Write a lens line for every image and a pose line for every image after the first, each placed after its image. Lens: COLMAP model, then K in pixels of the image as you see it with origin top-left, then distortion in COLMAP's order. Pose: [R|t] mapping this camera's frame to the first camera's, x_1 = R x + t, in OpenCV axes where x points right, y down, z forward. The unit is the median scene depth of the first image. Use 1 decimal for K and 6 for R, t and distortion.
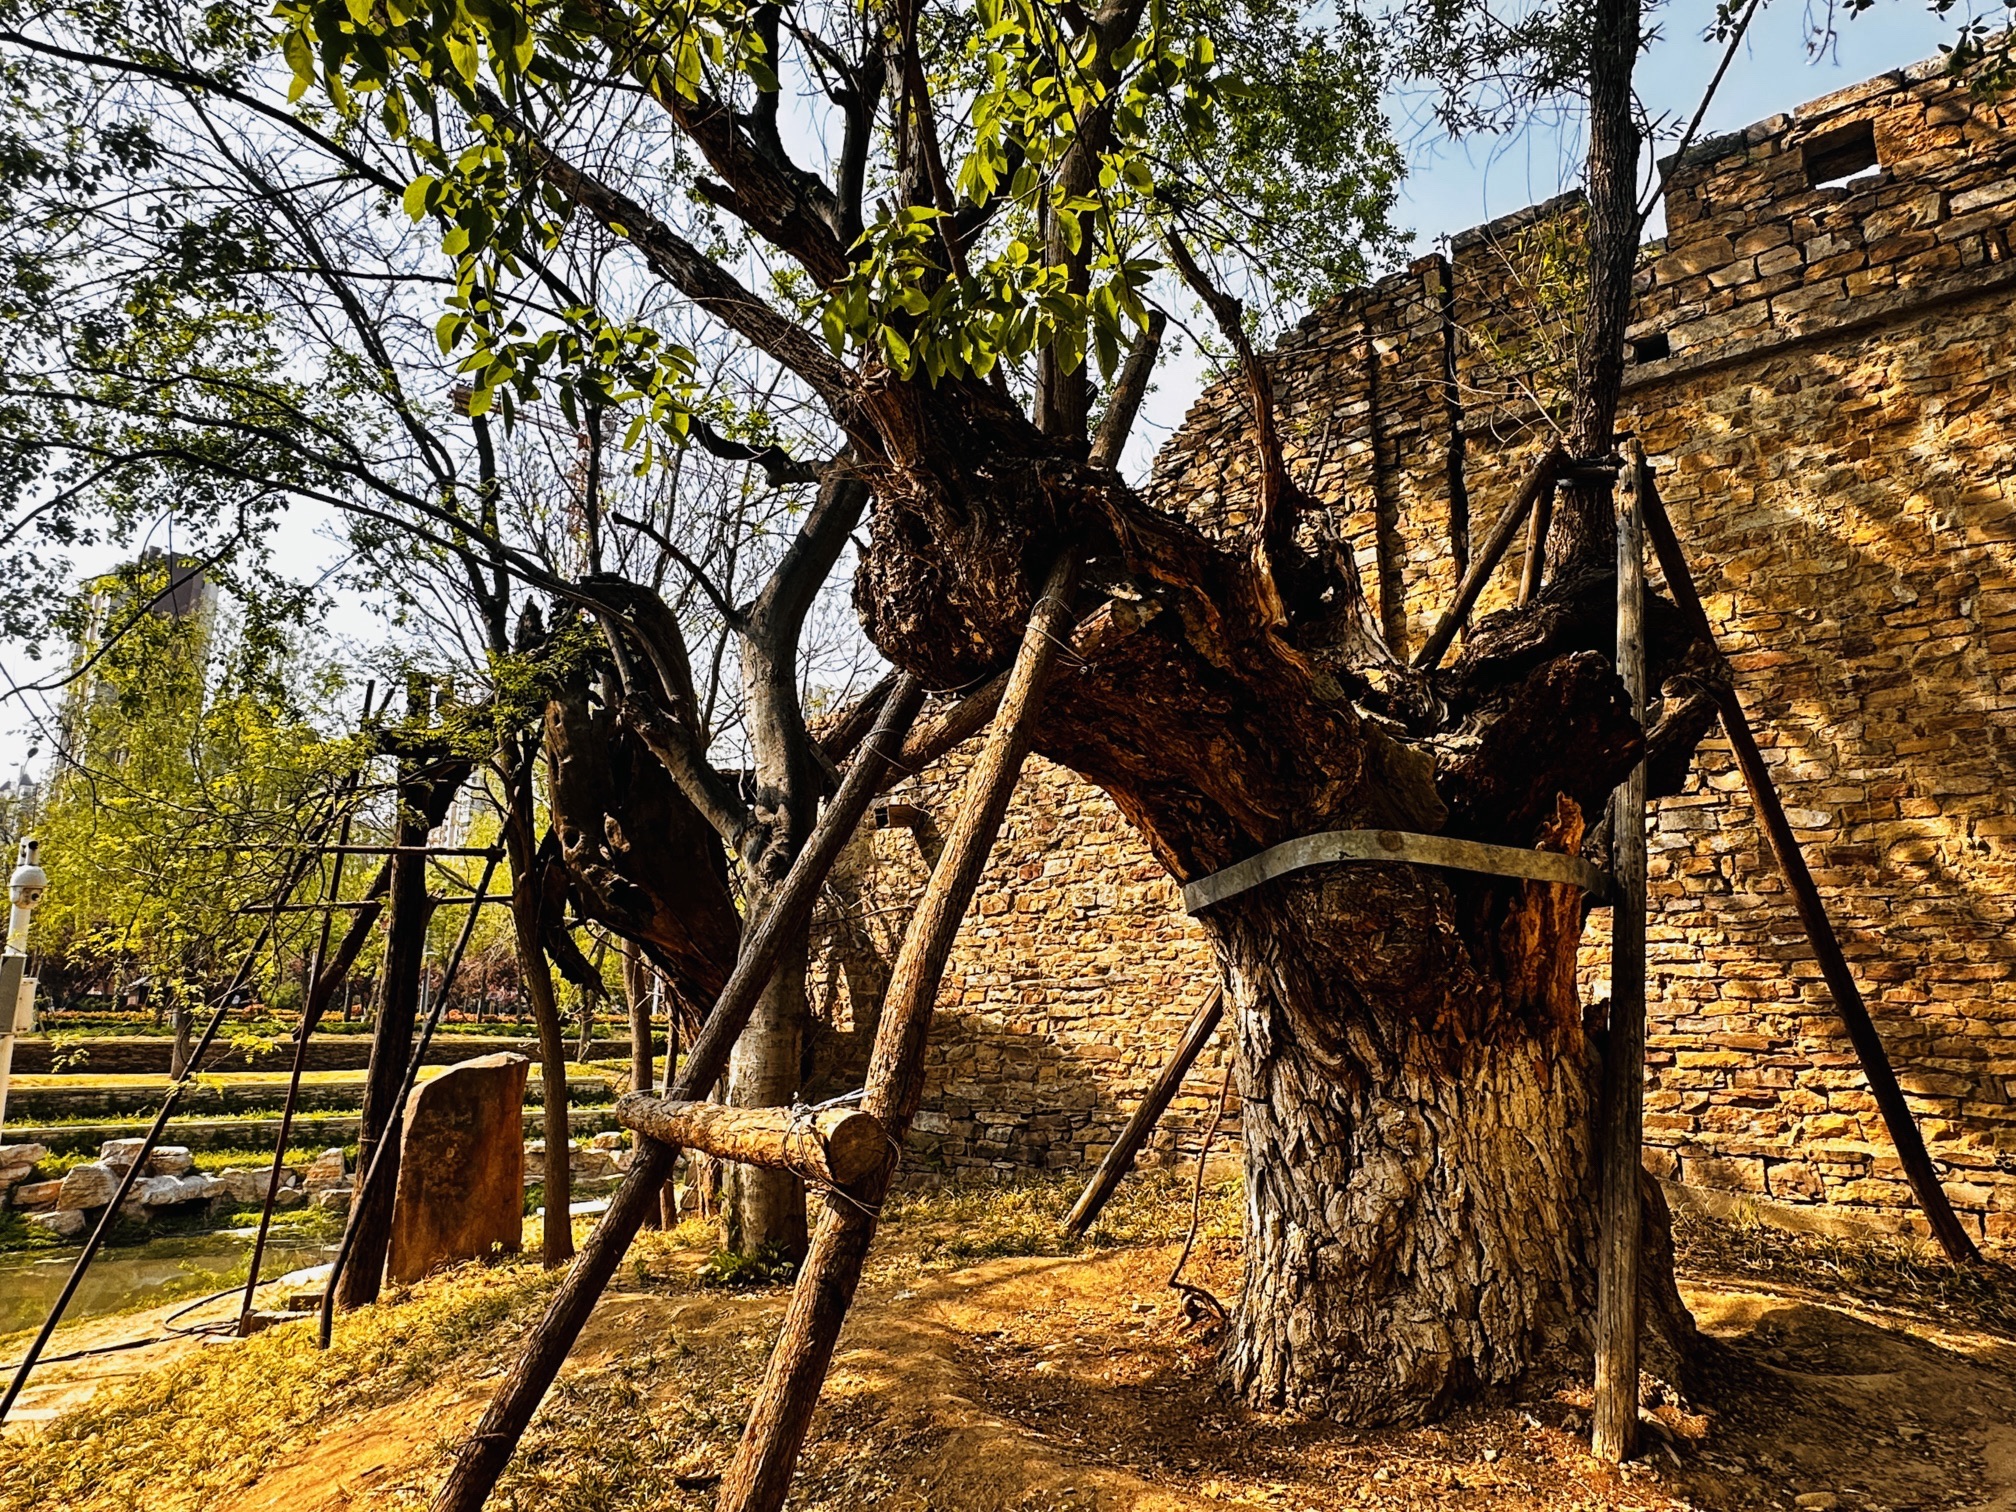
lens RADIAL K [[1230.6, 0, 1005.2], [0, 1230.6, 753.6], [0, 0, 1]] dist [0.005986, 0.000600]
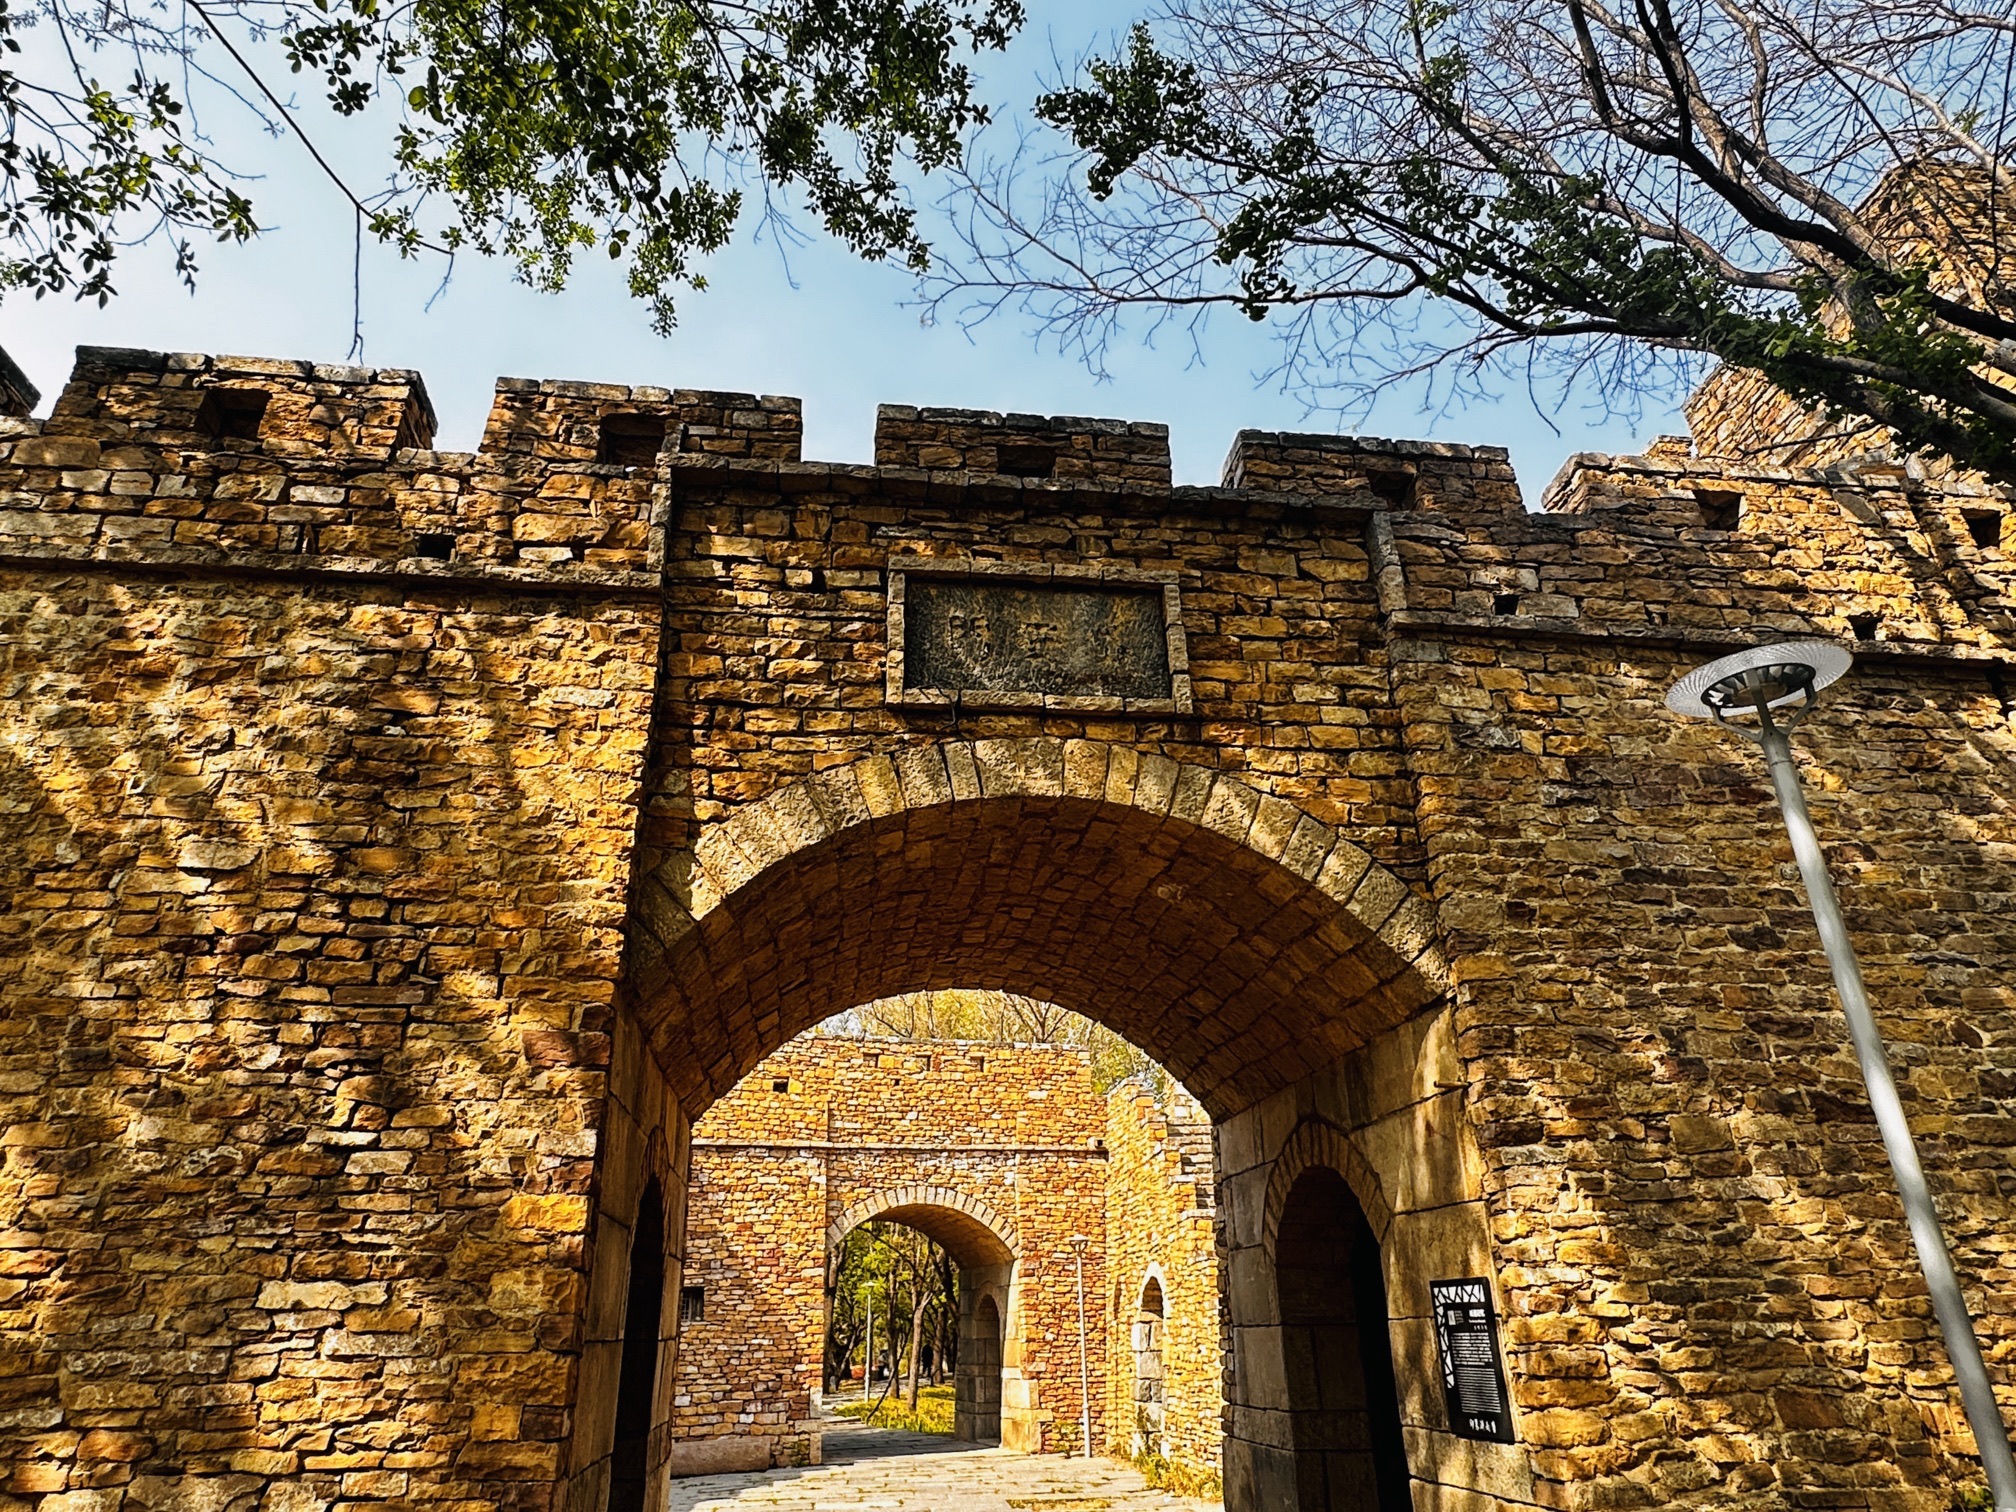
lens RADIAL K [[1230.6, 0, 1008.5], [0, 1230.6, 760.3], [0, 0, 1]] dist [0.005986, 0.000600]
pose [[0.719125, 0.284958, 0.633765, 0.607139], [-0.132223, 0.951499, -0.277789, -0.035357], [-0.682185, 0.115967, 0.721925, -0.093245]]
